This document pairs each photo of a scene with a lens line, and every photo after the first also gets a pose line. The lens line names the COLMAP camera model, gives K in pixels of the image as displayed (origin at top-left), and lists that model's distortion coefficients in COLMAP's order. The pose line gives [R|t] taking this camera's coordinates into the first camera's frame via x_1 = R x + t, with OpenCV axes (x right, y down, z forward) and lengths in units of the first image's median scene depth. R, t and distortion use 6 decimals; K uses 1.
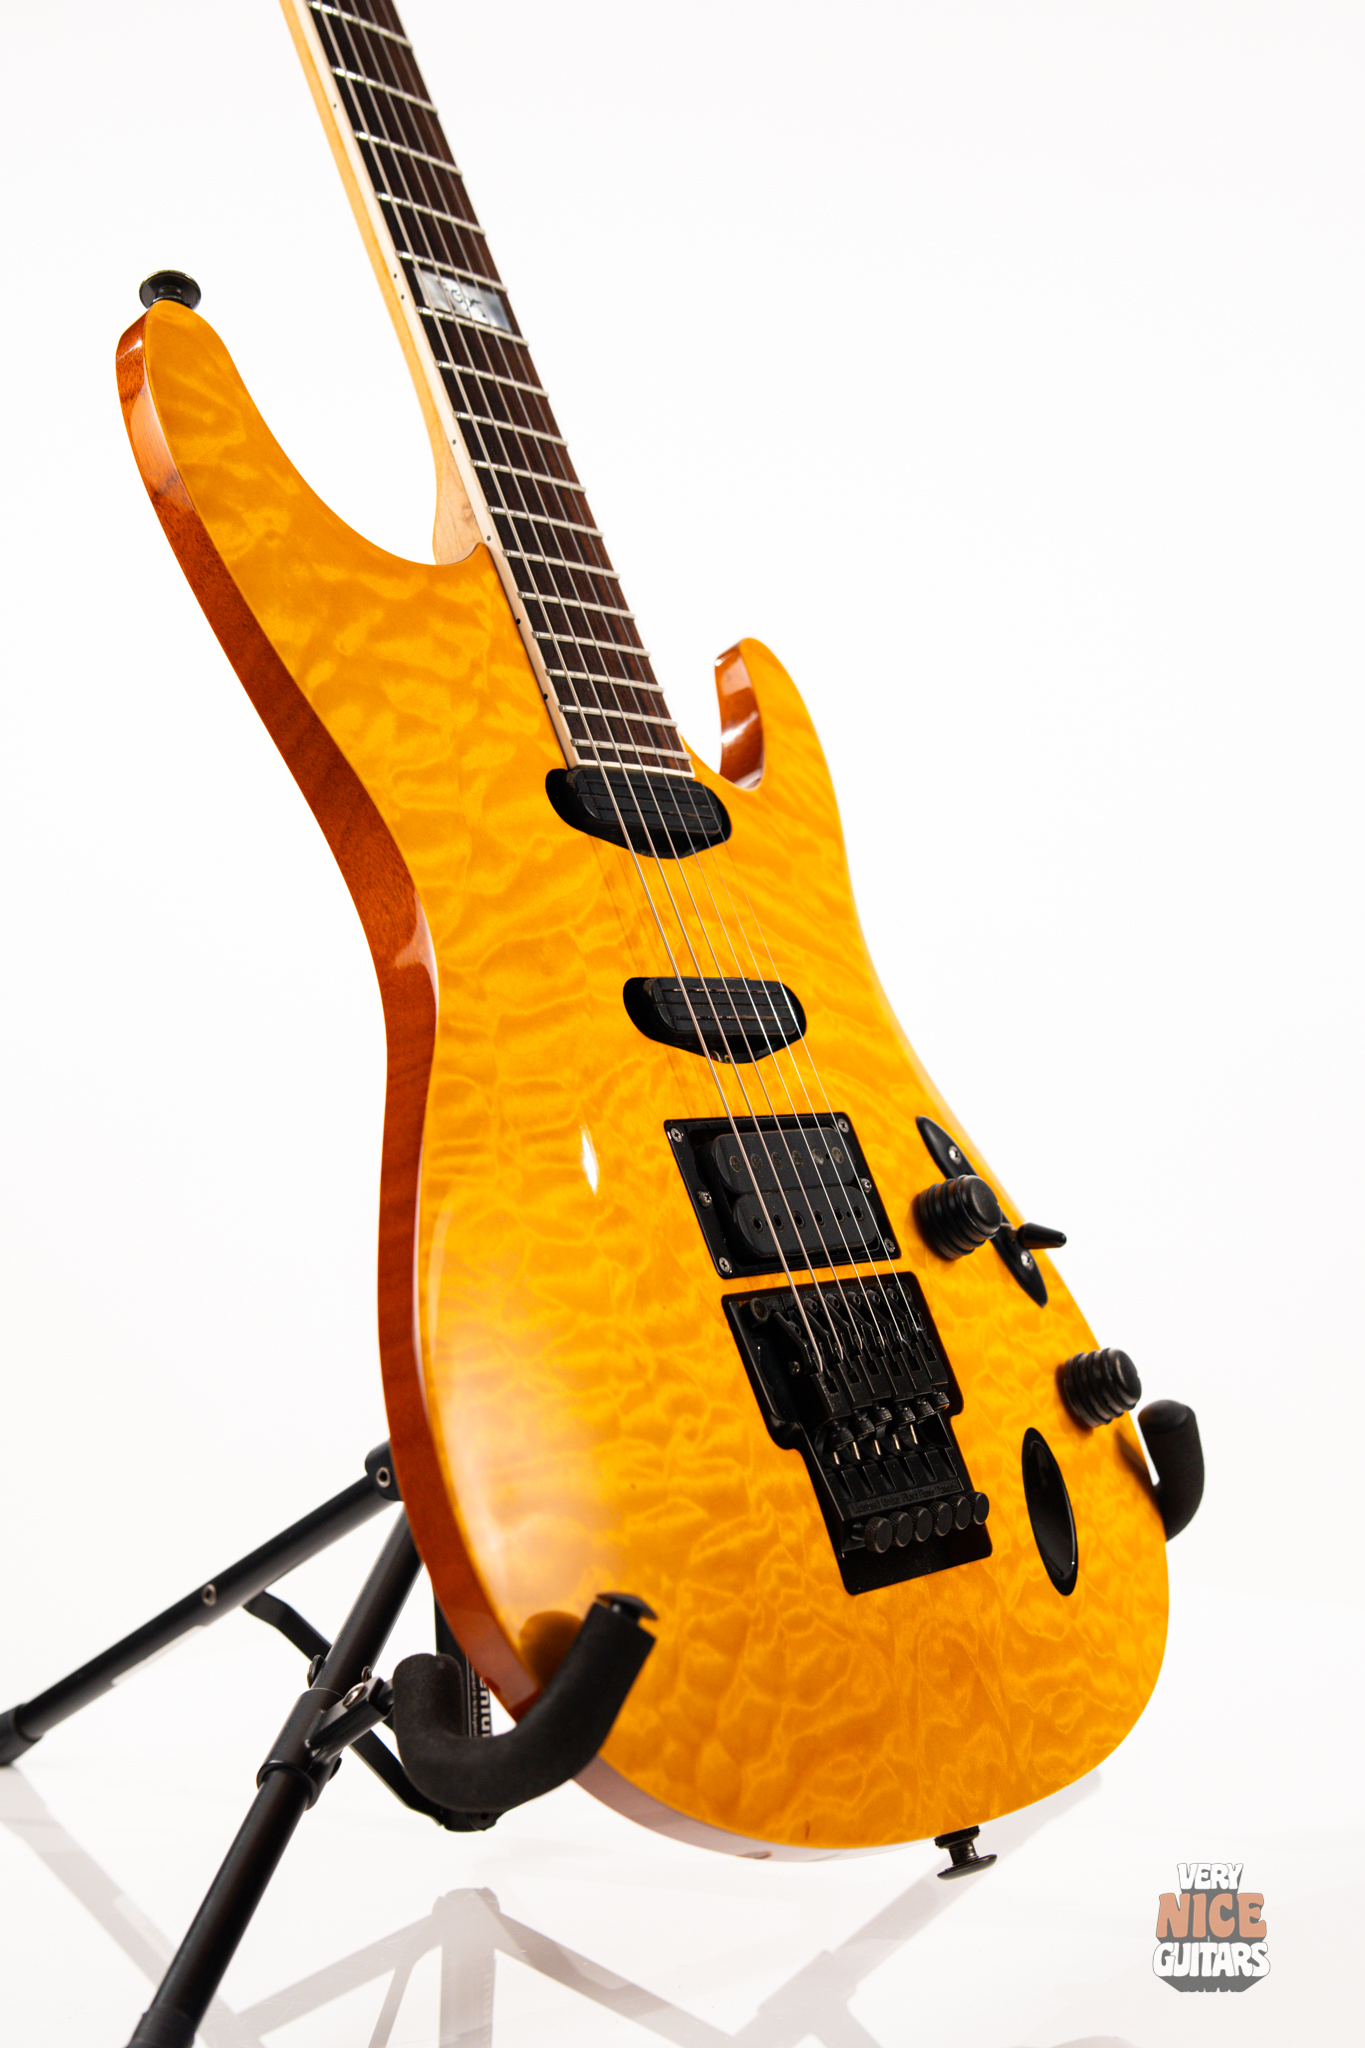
lens RADIAL K [[2937.6, 0, 677.9], [0, 2937.6, 1008.0], [0, 0, 1]] dist [0.051645, 0.000000]
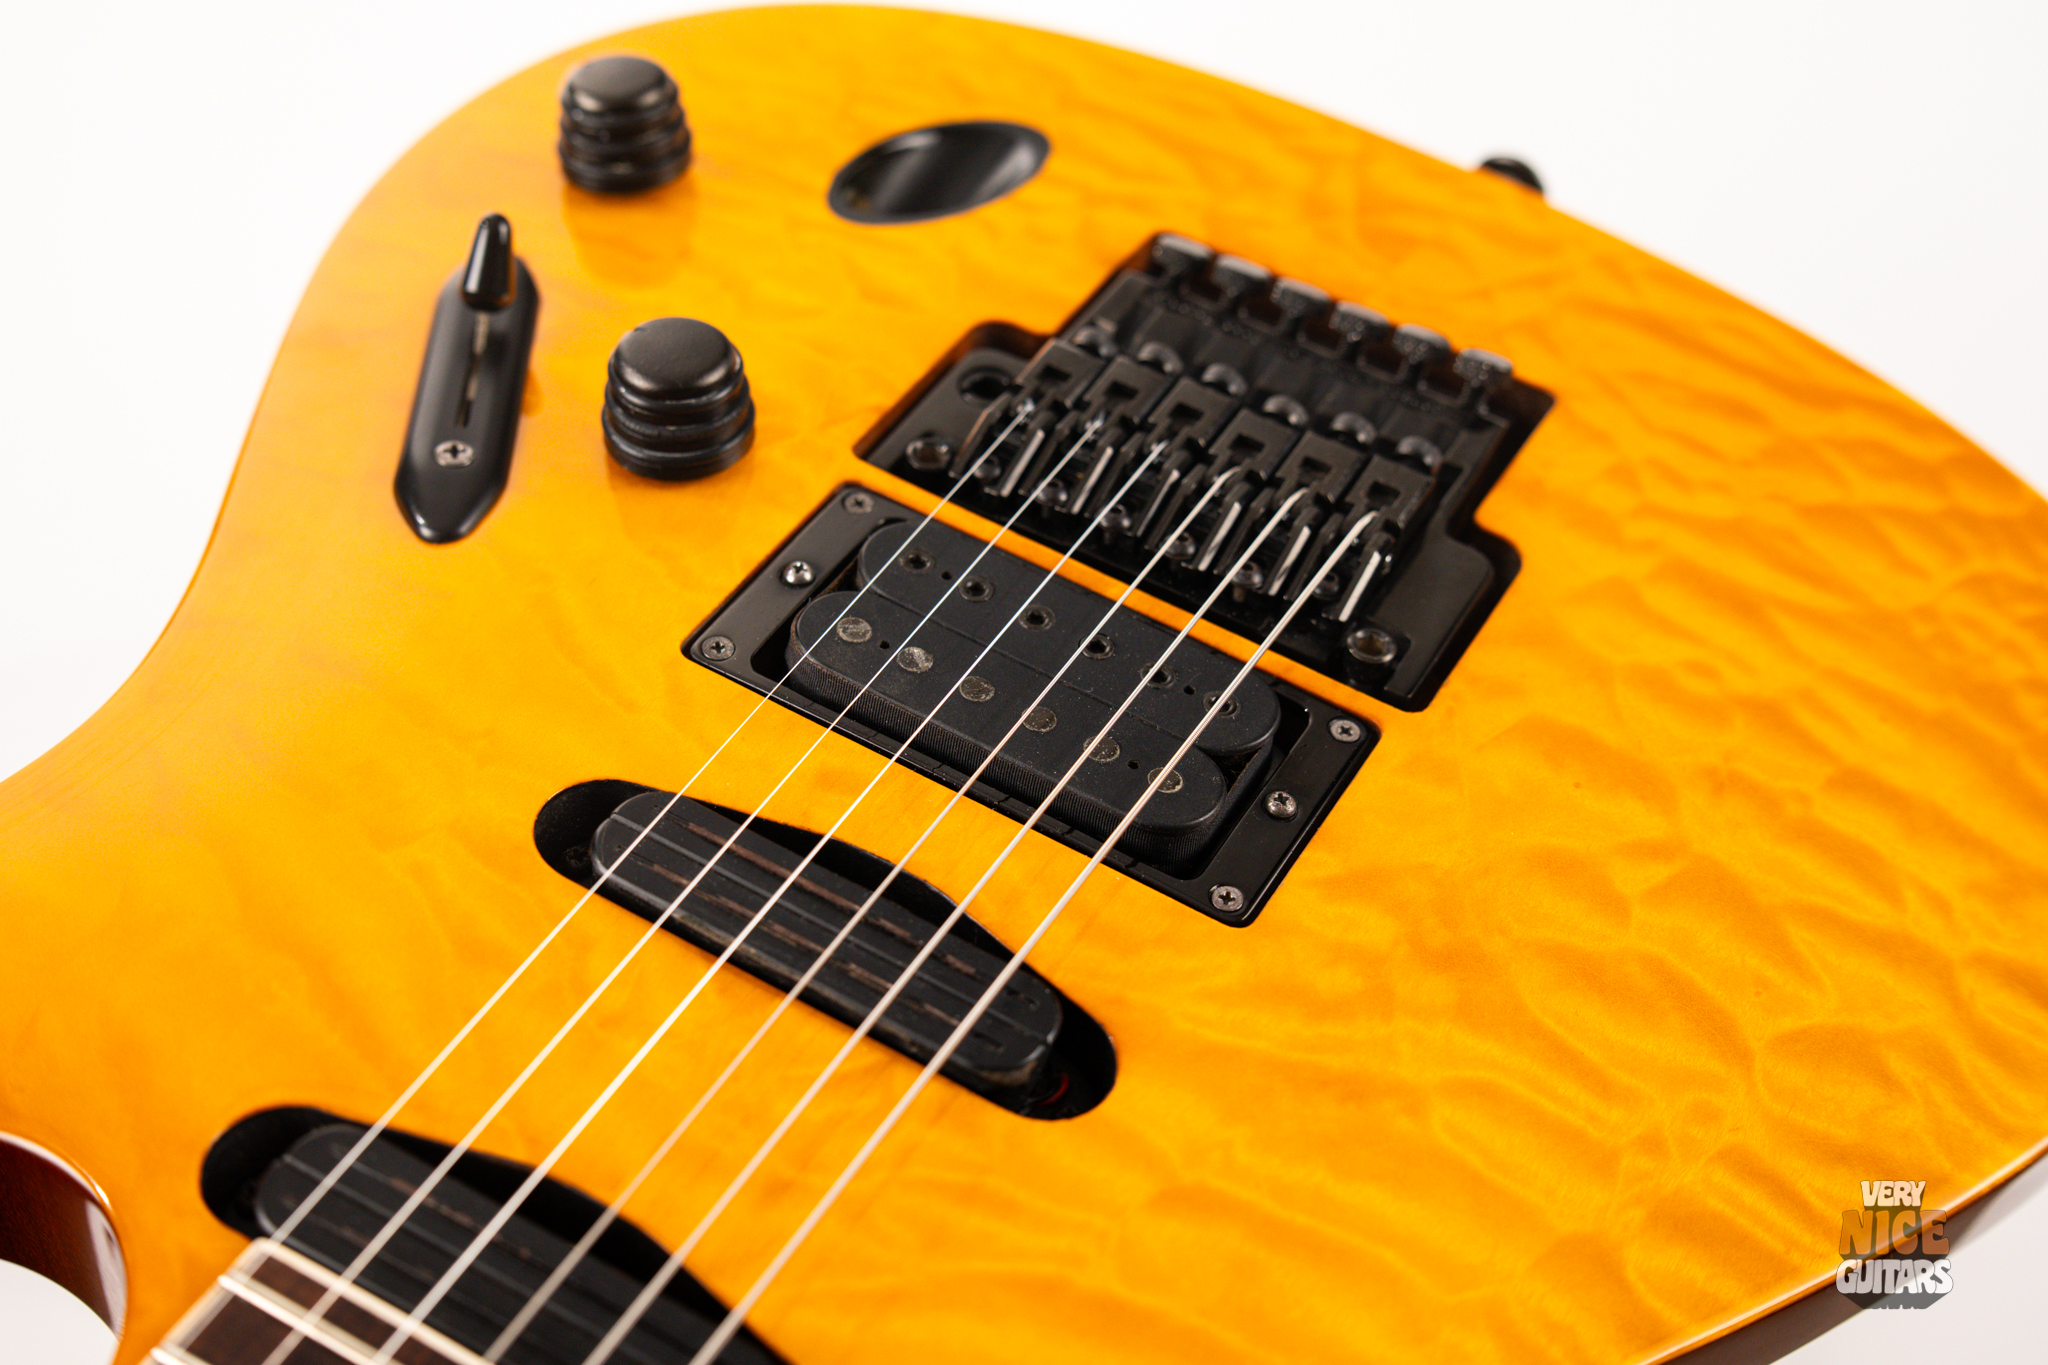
lens RADIAL K [[2937.6, 0, 1010.7], [0, 2937.6, 685.2], [0, 0, 1]] dist [0.051645, 0.000000]
pose [[-0.275374, -0.952614, -0.129213, 0.109059], [0.404783, -0.236811, 0.883216, -0.404845], [-0.871963, 0.190912, 0.450813, 0.806791]]
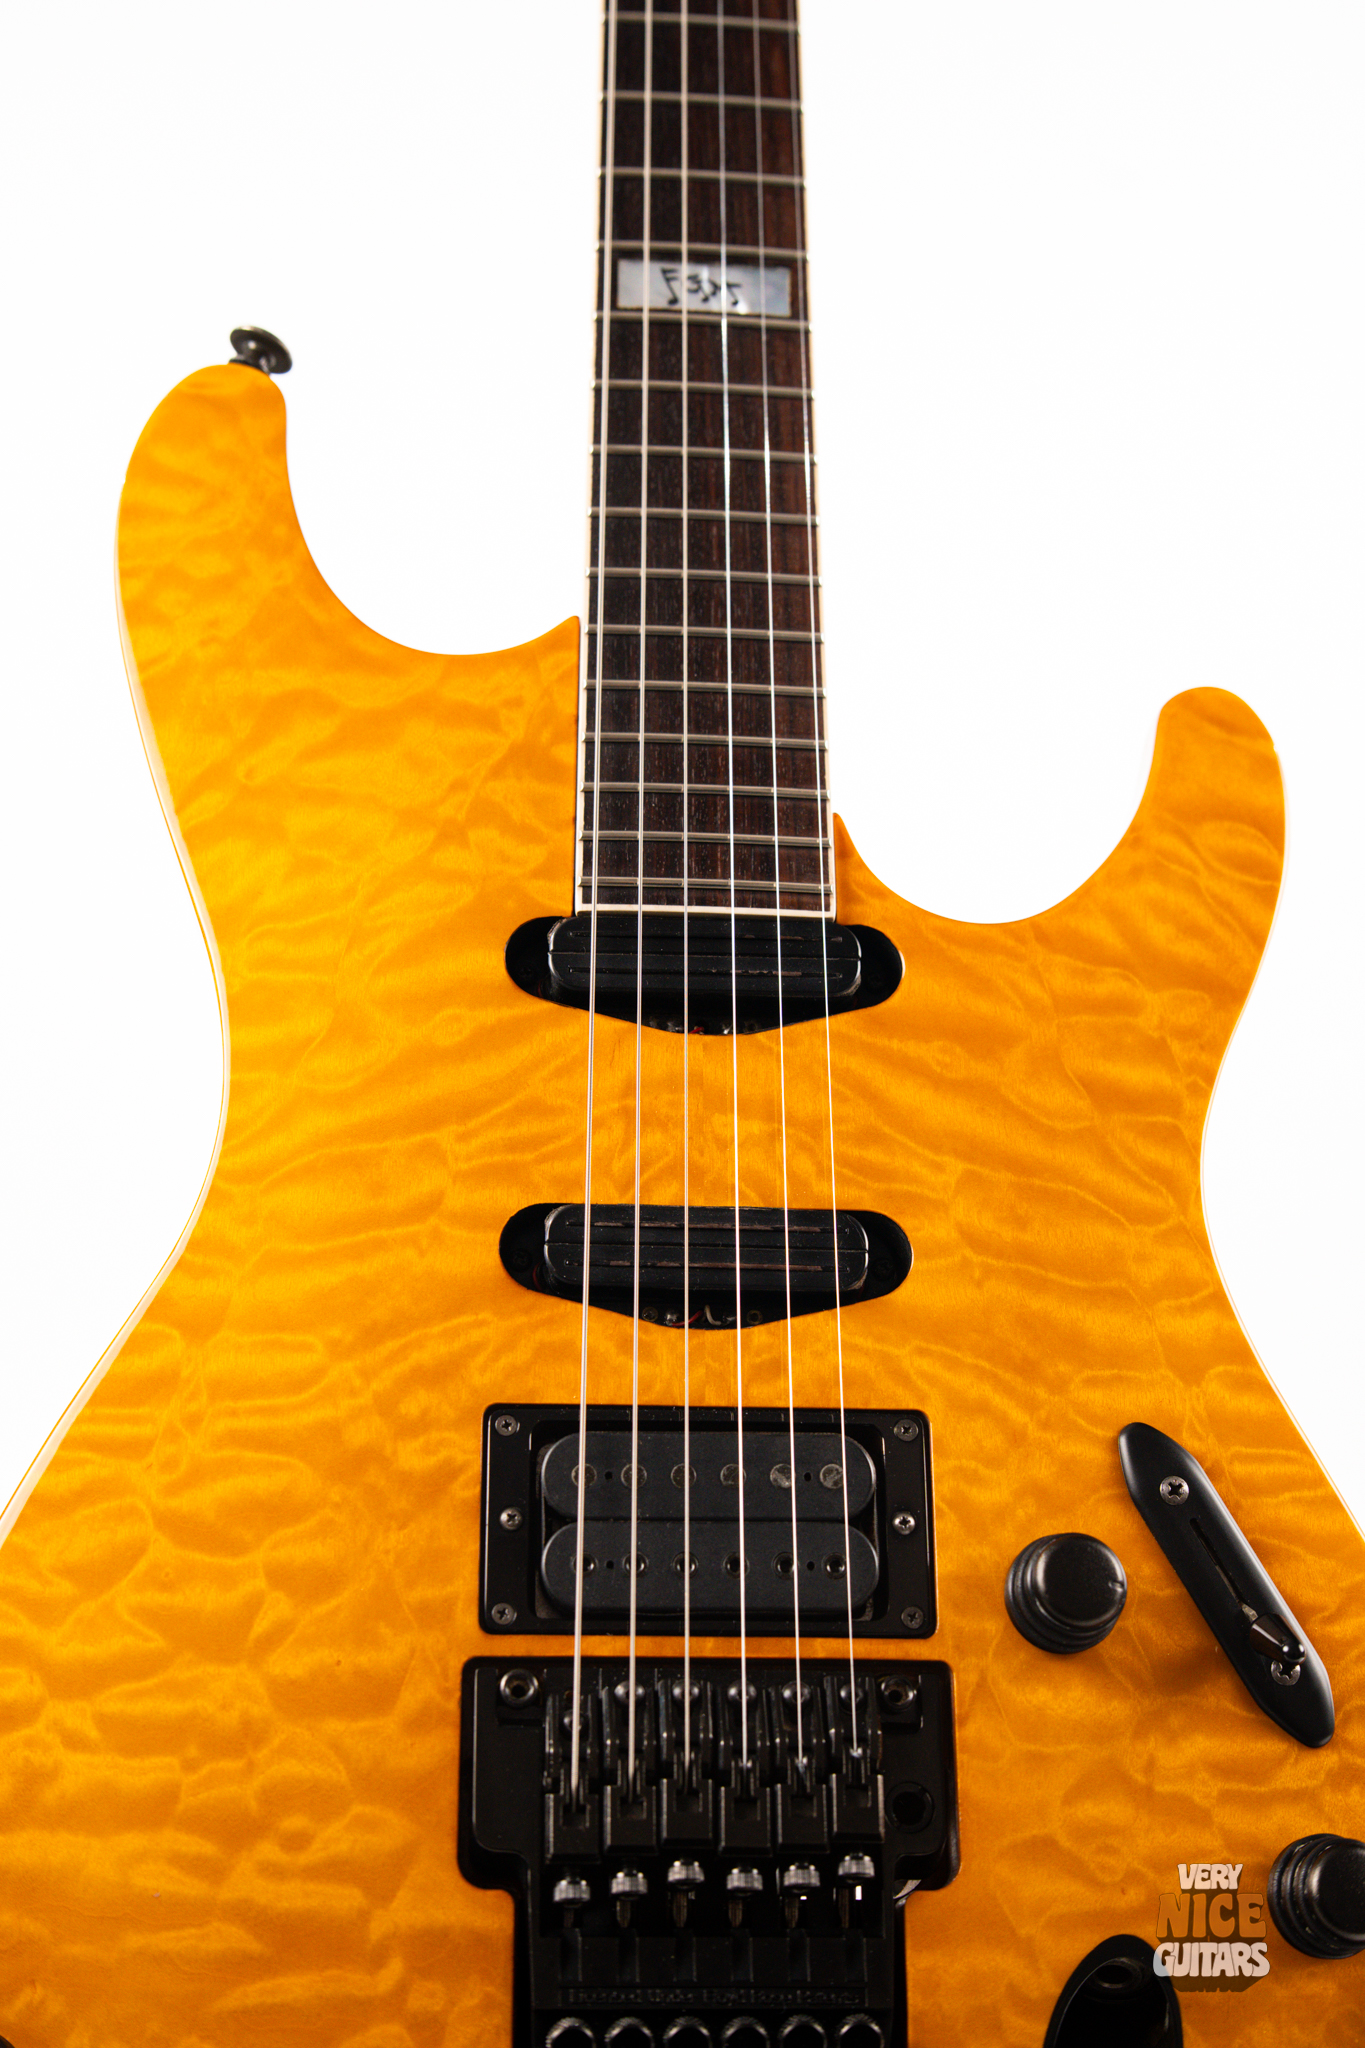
lens RADIAL K [[2937.6, 0, 675.1], [0, 2937.6, 1009.6], [0, 0, 1]] dist [0.051645, 0.000000]
pose [[0.651441, 0.065438, -0.755872, 0.592418], [-0.027360, 0.997652, 0.062790, -0.111727], [0.758206, -0.020224, 0.651702, 0.549625]]
